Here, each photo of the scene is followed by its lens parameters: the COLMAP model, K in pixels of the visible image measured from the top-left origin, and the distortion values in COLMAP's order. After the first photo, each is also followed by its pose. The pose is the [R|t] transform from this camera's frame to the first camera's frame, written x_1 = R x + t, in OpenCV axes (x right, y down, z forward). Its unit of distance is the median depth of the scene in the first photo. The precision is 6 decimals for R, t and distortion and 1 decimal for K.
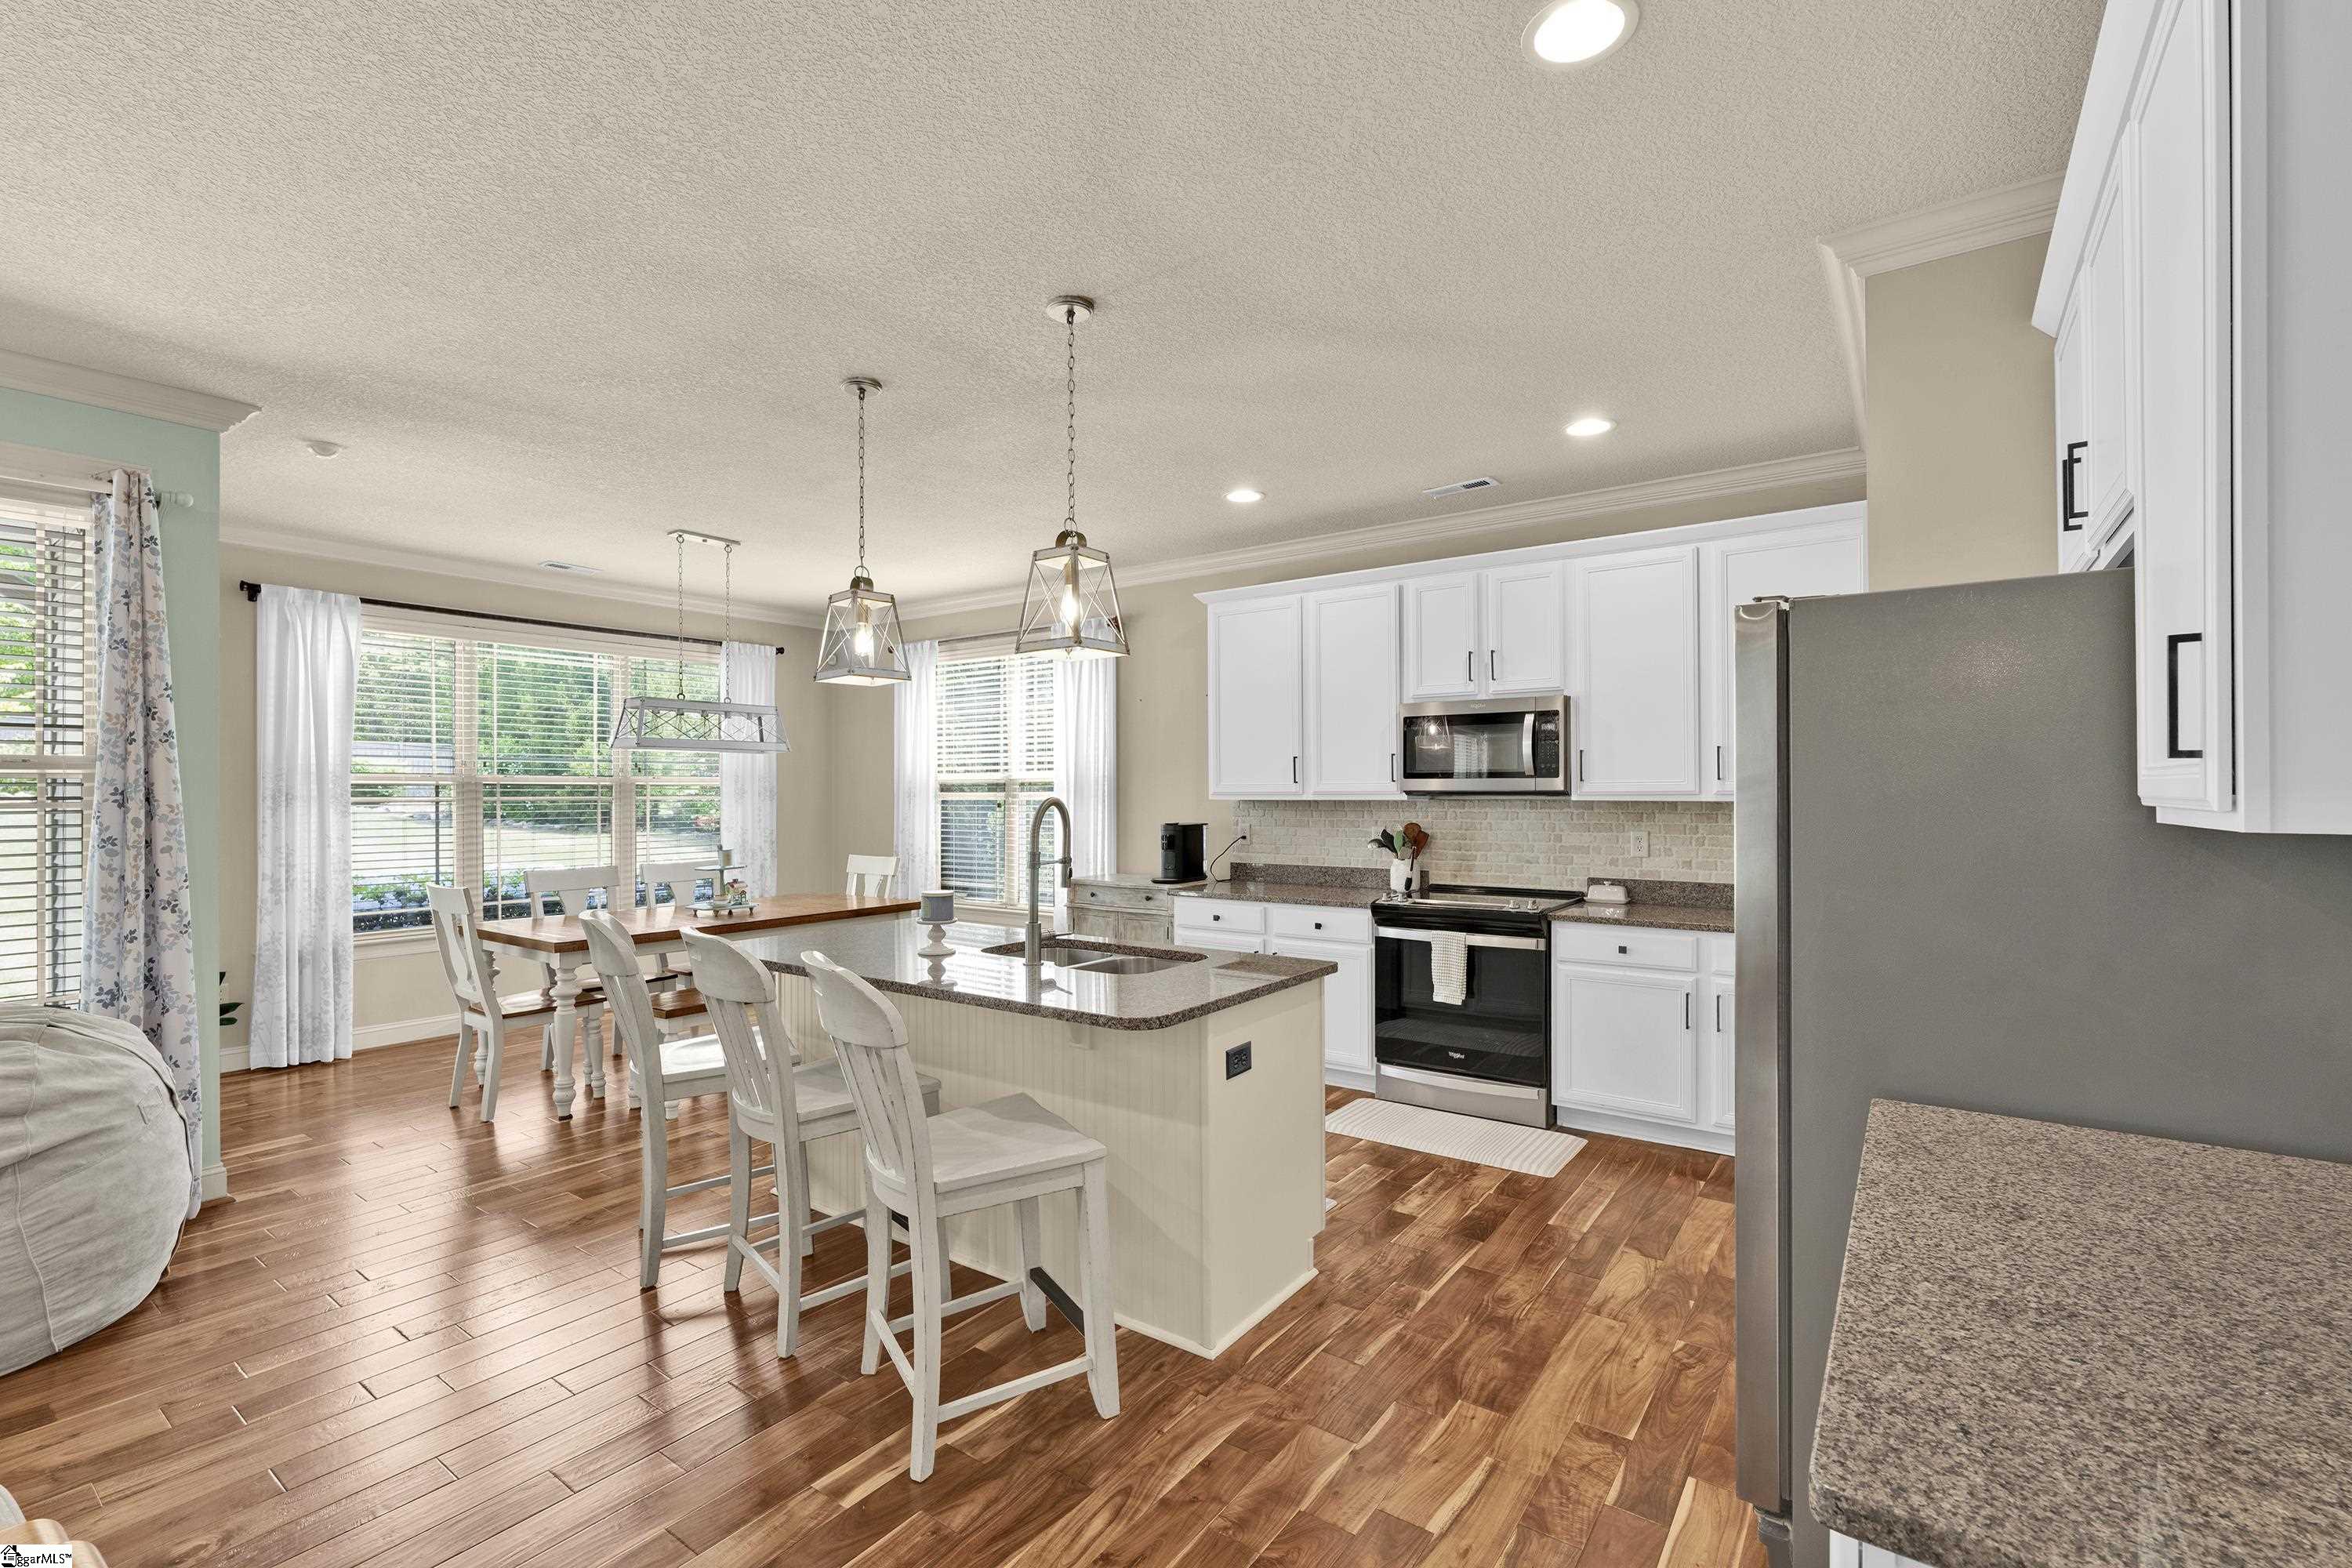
lens RADIAL K [[1036.6, 0, 1177.1], [0, 1036.6, 788.0], [0, 0, 1]] dist [-0.006253, 0.000413]
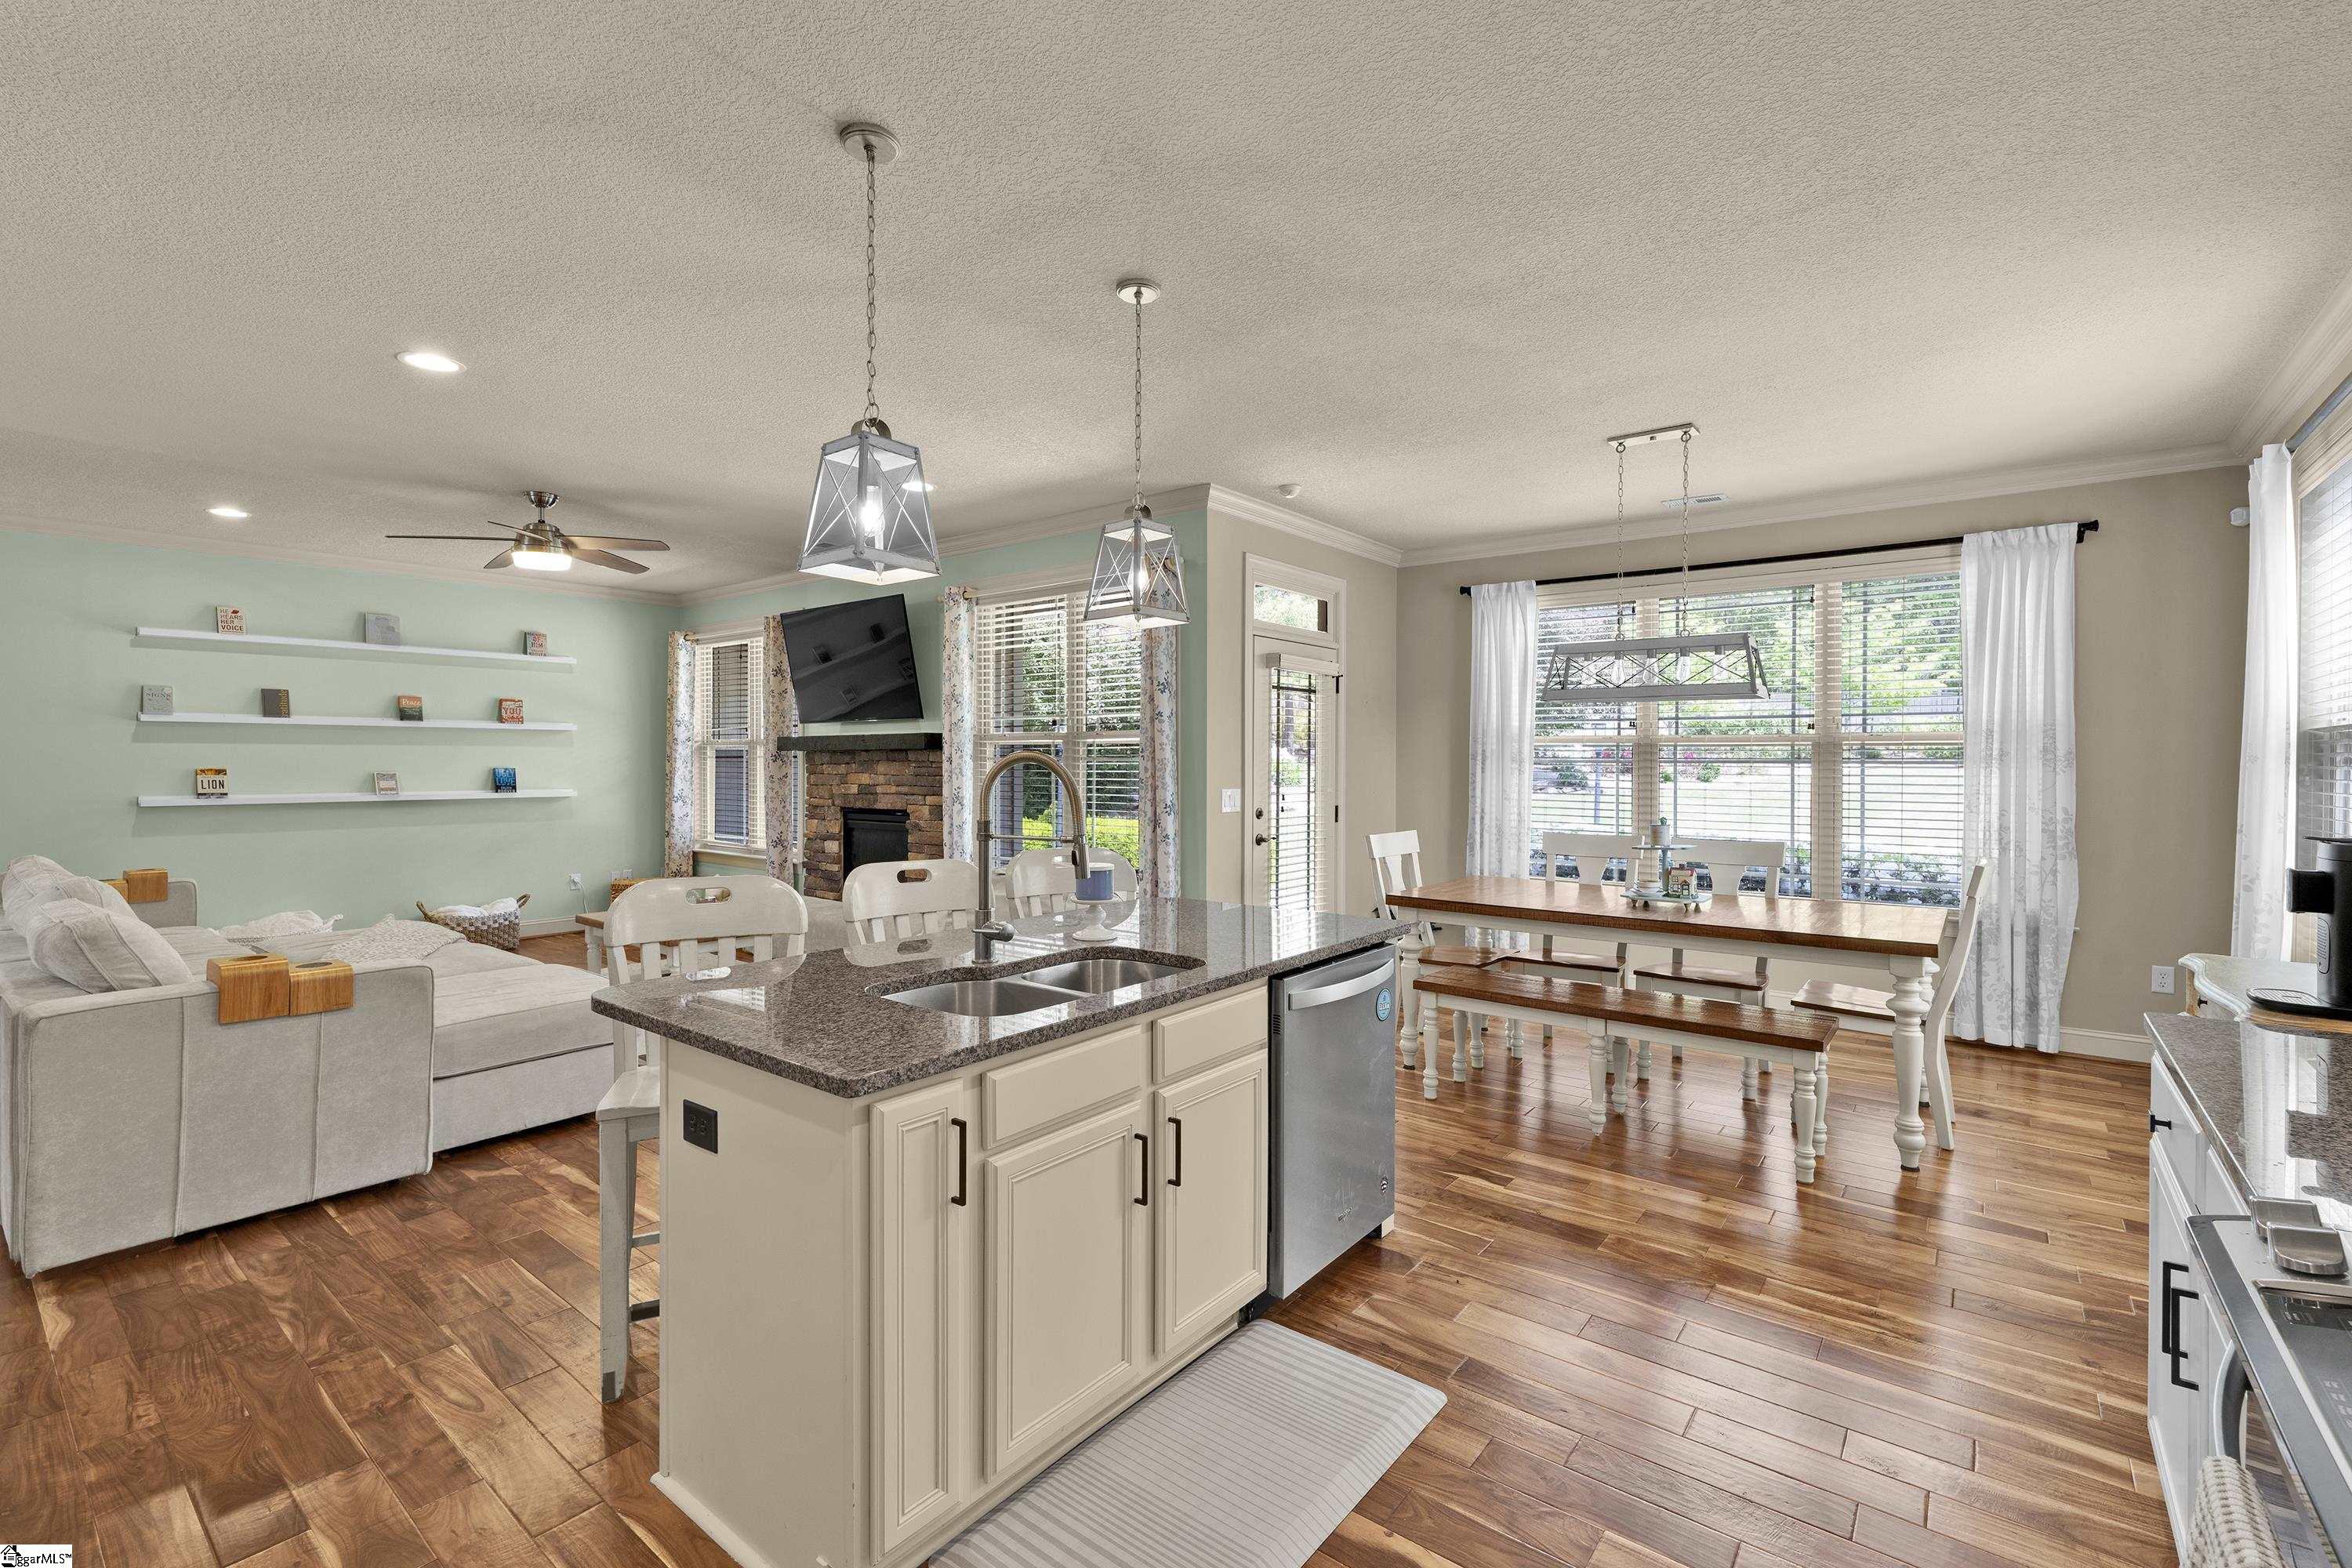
lens RADIAL K [[1028.4, 0, 1170.9], [0, 1028.4, 769.1], [0, 0, 1]] dist [-0.004075, -0.000395]
pose [[-0.048544, 0.013825, -0.998725, 0.595270], [0.001465, 0.999904, 0.013771, 0.009858], [0.998820, -0.000794, -0.048560, 1.099334]]
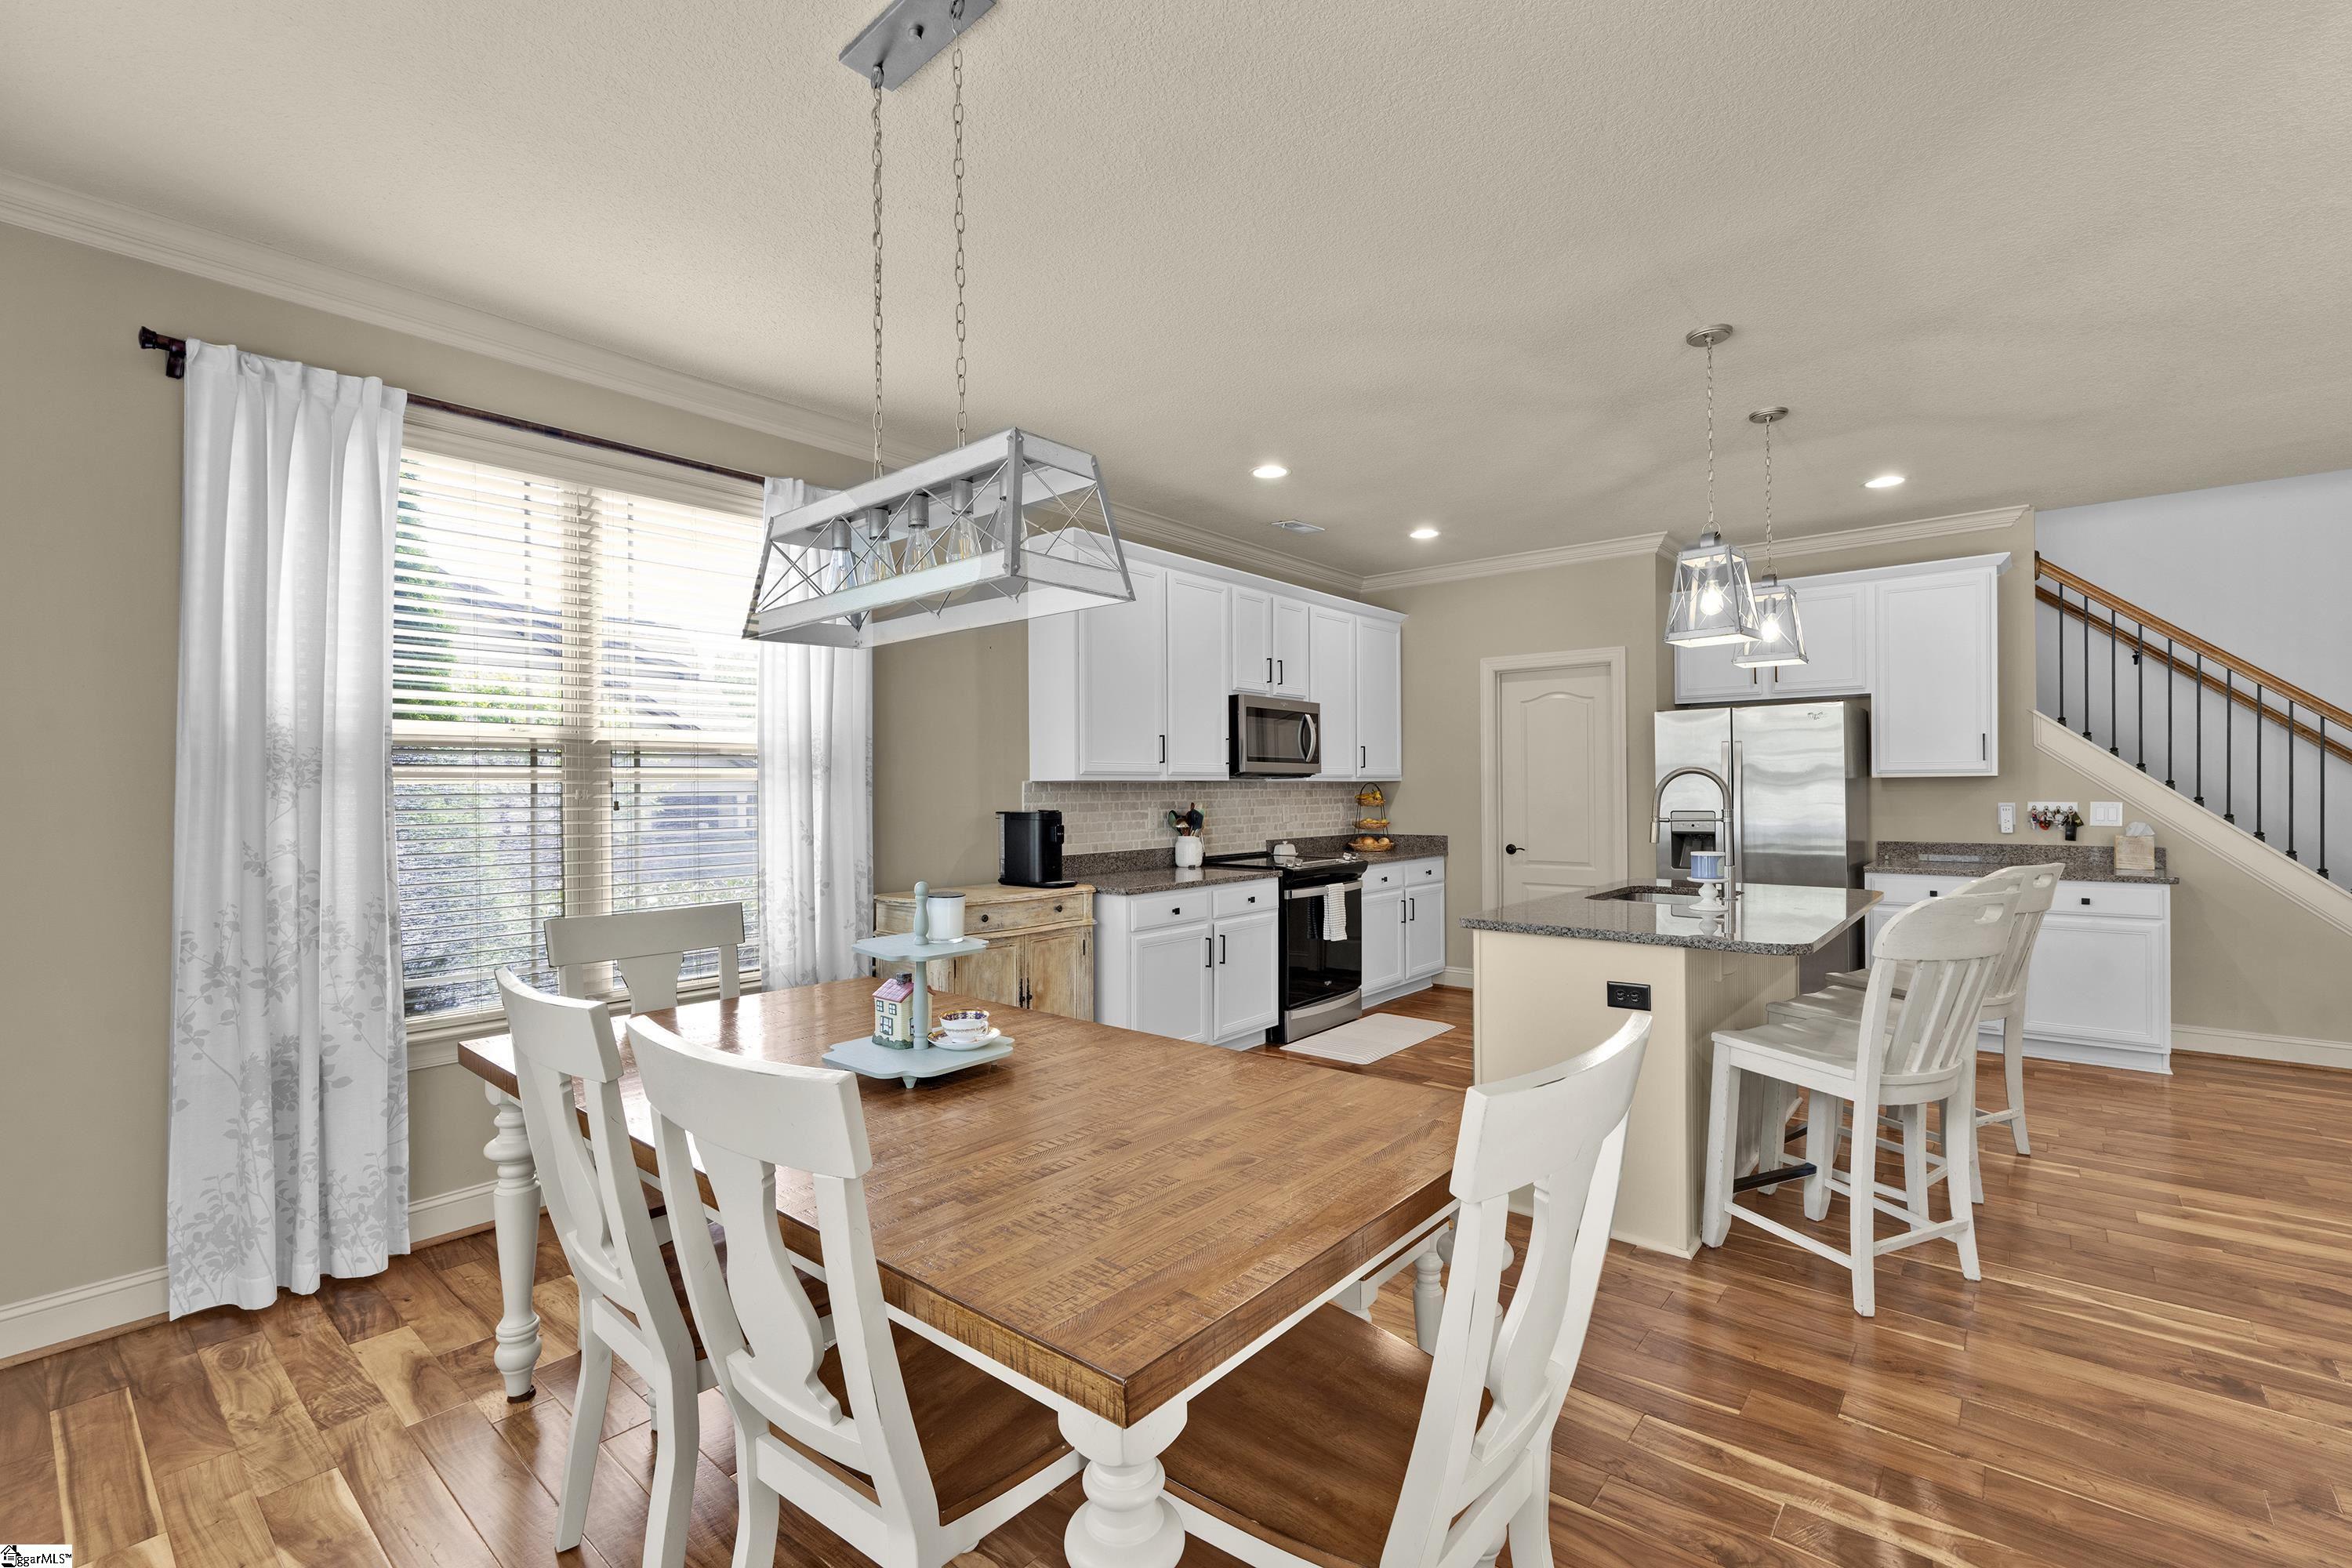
lens RADIAL K [[1024.0, 0, 1176.0], [0, 1024.0, 784.0], [0, 0, 1]] dist [-0.008030, 0.000348]
pose [[0.075574, 0.008291, 0.997106, -1.321174], [0.002432, 0.999961, -0.008499, 0.036551], [-0.997137, 0.003068, 0.075551, 1.464625]]
